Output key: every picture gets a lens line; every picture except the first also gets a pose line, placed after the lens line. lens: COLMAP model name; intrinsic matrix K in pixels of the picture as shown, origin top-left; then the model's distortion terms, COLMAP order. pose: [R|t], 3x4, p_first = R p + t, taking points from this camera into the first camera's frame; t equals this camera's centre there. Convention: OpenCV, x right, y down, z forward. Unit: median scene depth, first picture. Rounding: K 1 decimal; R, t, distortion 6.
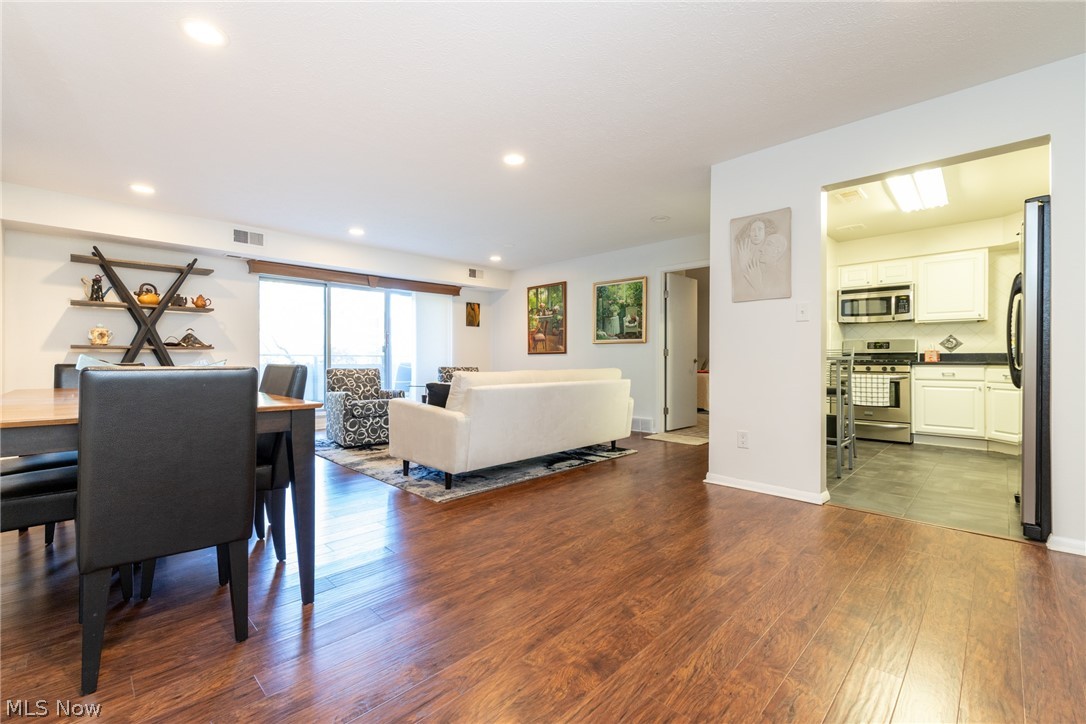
lens RADIAL K [[466.0, 0, 539.6], [0, 466.0, 359.9], [0, 0, 1]] dist [-0.001924, 0.001590]
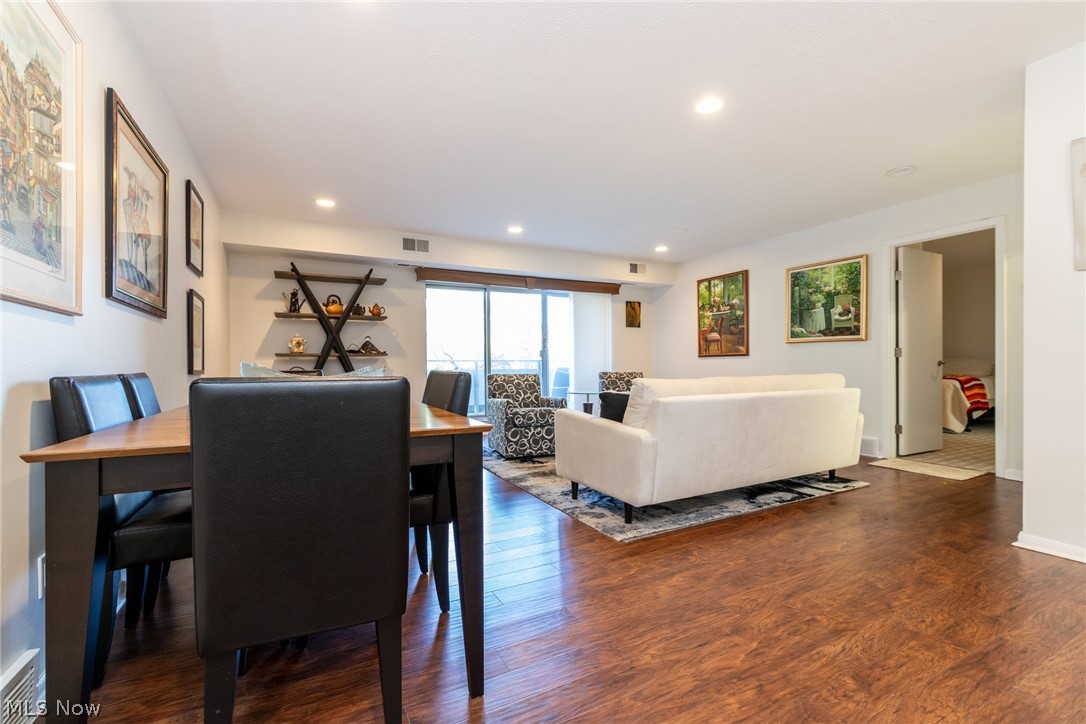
lens RADIAL K [[466.0, 0, 540.9], [0, 466.0, 366.4], [0, 0, 1]] dist [-0.001924, 0.001590]
pose [[0.952999, -0.006175, -0.302911, -0.076213], [0.007682, 0.999963, 0.003784, -0.000513], [0.302877, -0.005933, 0.953011, 0.146316]]
